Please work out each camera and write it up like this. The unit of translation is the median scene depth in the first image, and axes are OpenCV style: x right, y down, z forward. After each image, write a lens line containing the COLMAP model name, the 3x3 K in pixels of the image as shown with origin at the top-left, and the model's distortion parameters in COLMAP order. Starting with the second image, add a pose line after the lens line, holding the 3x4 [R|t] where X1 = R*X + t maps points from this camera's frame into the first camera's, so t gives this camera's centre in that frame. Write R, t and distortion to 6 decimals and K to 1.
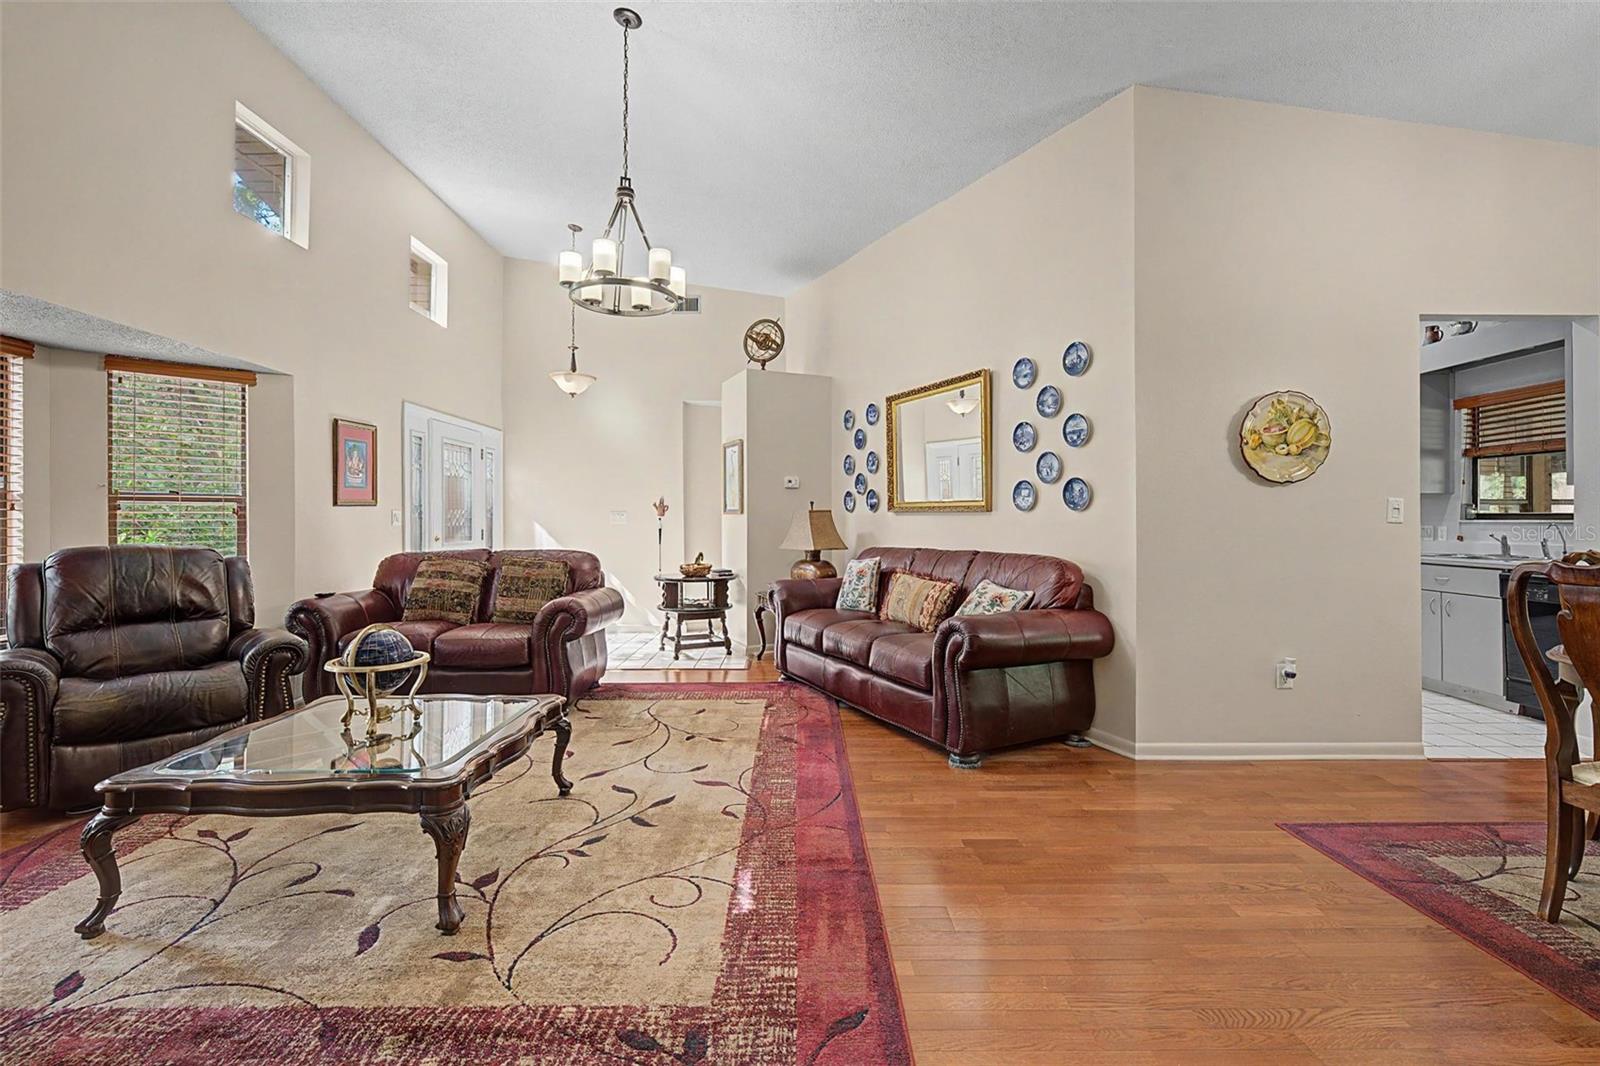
lens RADIAL K [[700.6, 0, 795.3], [0, 700.6, 514.3], [0, 0, 1]] dist [0.000097, 0.000287]
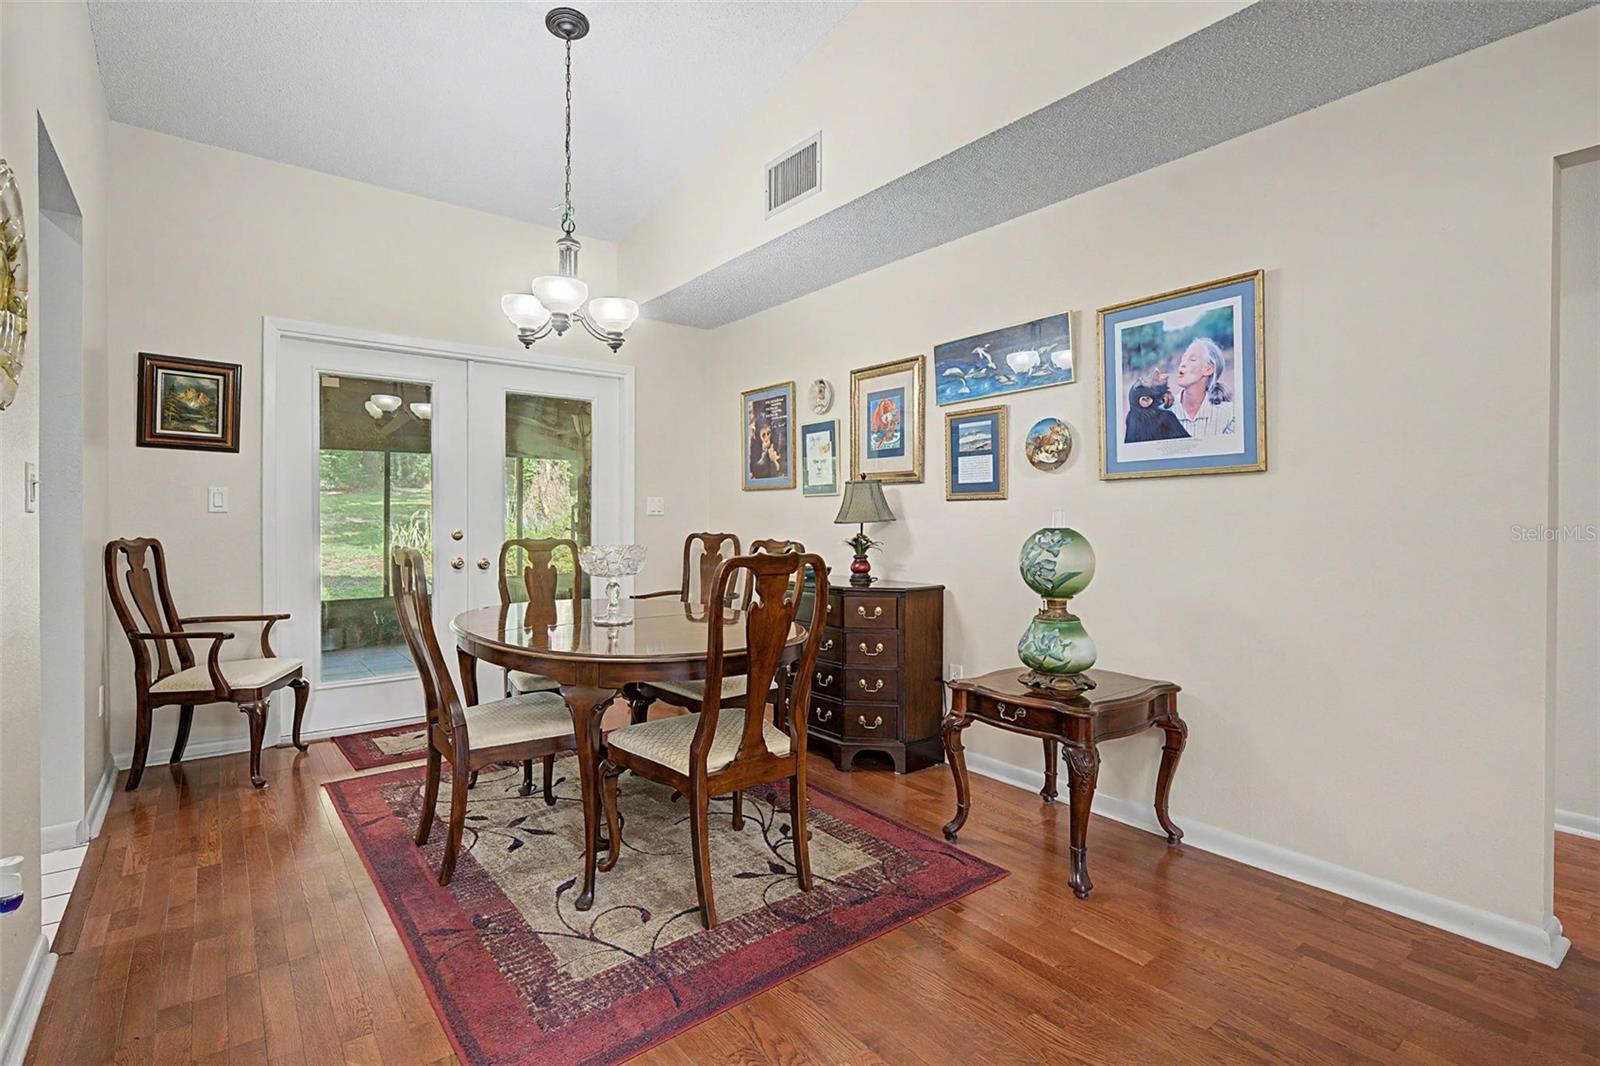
lens RADIAL K [[754.8, 0, 795.1], [0, 754.8, 526.1], [0, 0, 1]] dist [0.001870, 0.000083]
pose [[-0.614037, -0.013403, 0.789164, 0.096007], [-0.013825, 0.999885, 0.006225, 0.009823], [-0.789157, -0.007088, -0.614151, 0.793223]]
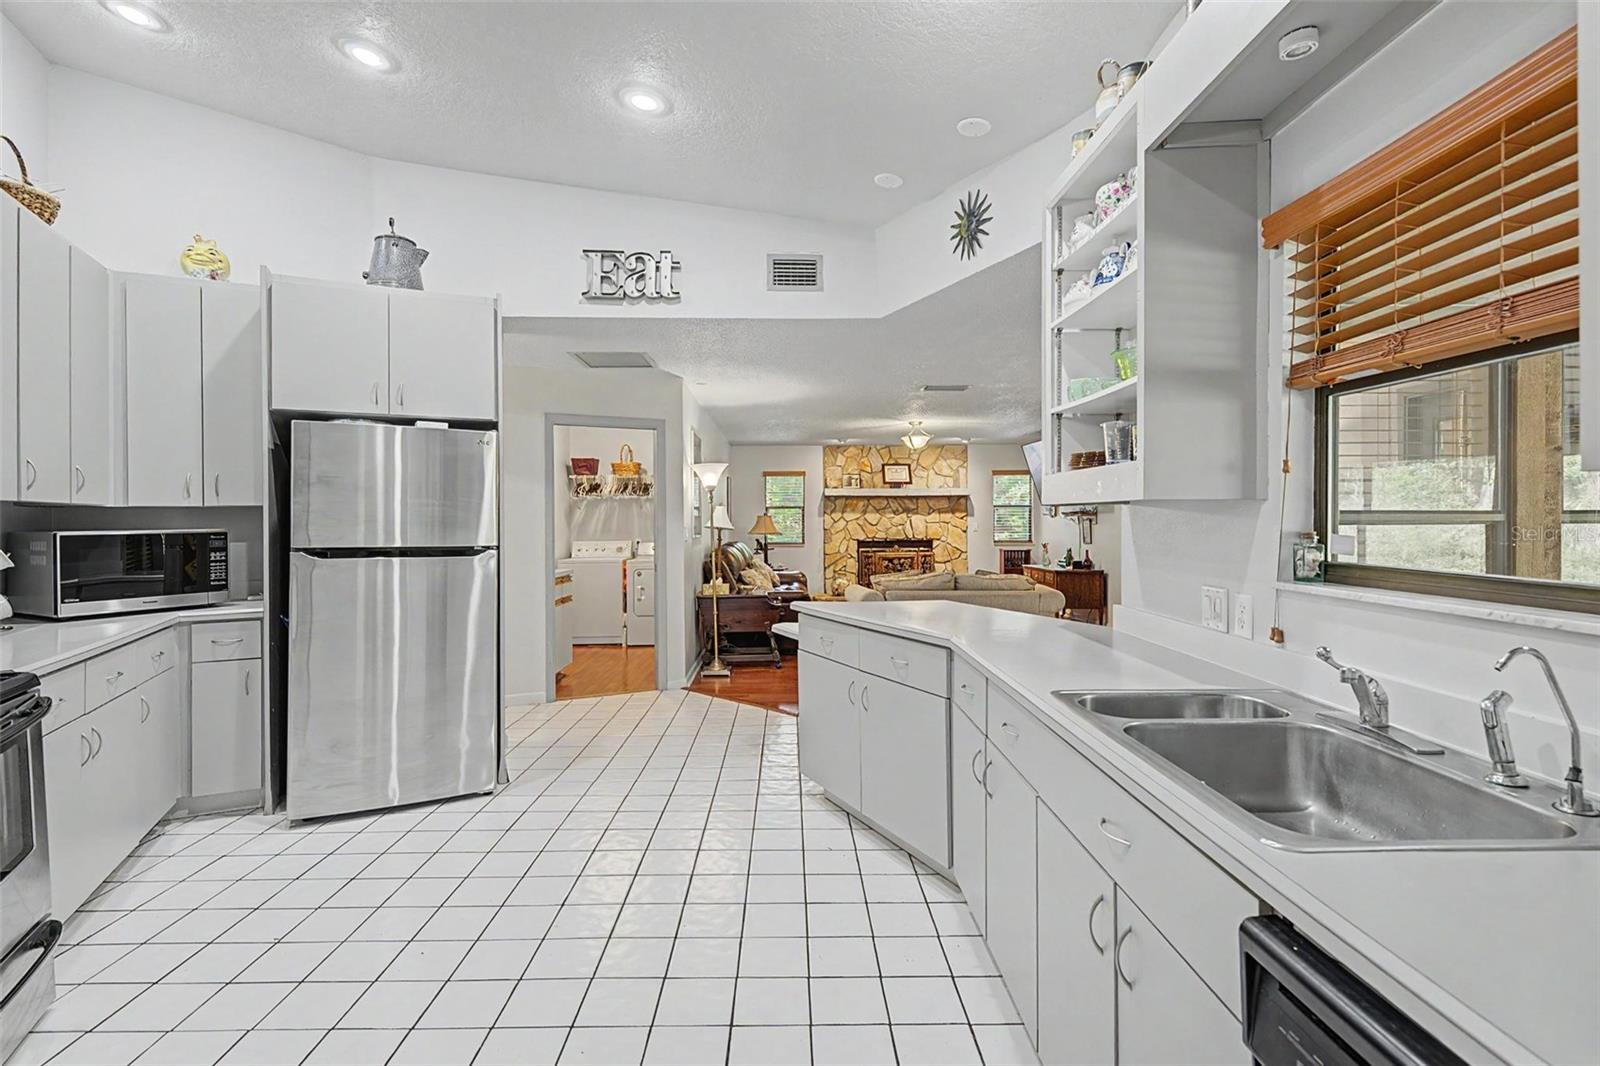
lens RADIAL K [[754.8, 0, 795.1], [0, 754.8, 526.1], [0, 0, 1]] dist [0.001870, 0.000083]
pose [[0.999954, -0.002718, 0.009226, 0.941490], [0.002561, 0.999853, 0.016943, -0.032122], [-0.009270, -0.016919, 0.999814, 0.846570]]
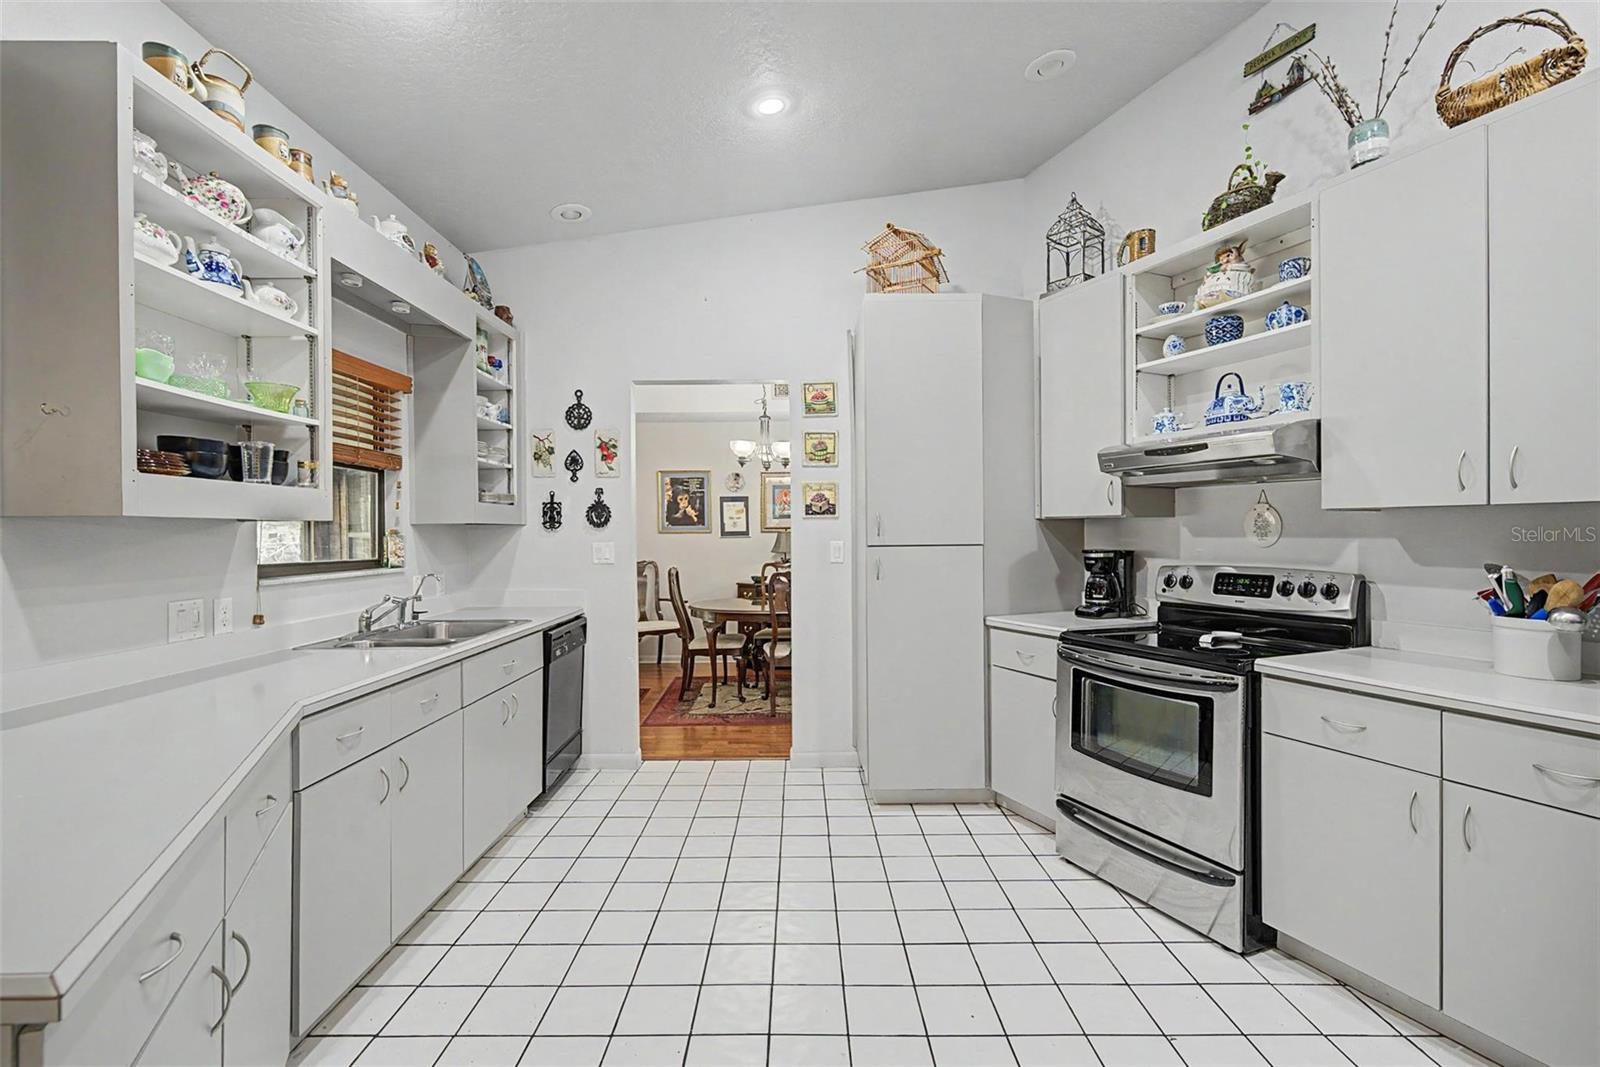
lens RADIAL K [[709.0, 0, 800.0], [0, 709.0, 533.5], [0, 0, 1]] dist [-0.000275, -0.000021]
pose [[-0.999981, 0.004385, -0.004345, 0.772342], [0.004413, 0.999969, -0.006482, -0.025051], [0.004317, -0.006501, -0.999970, 1.925237]]
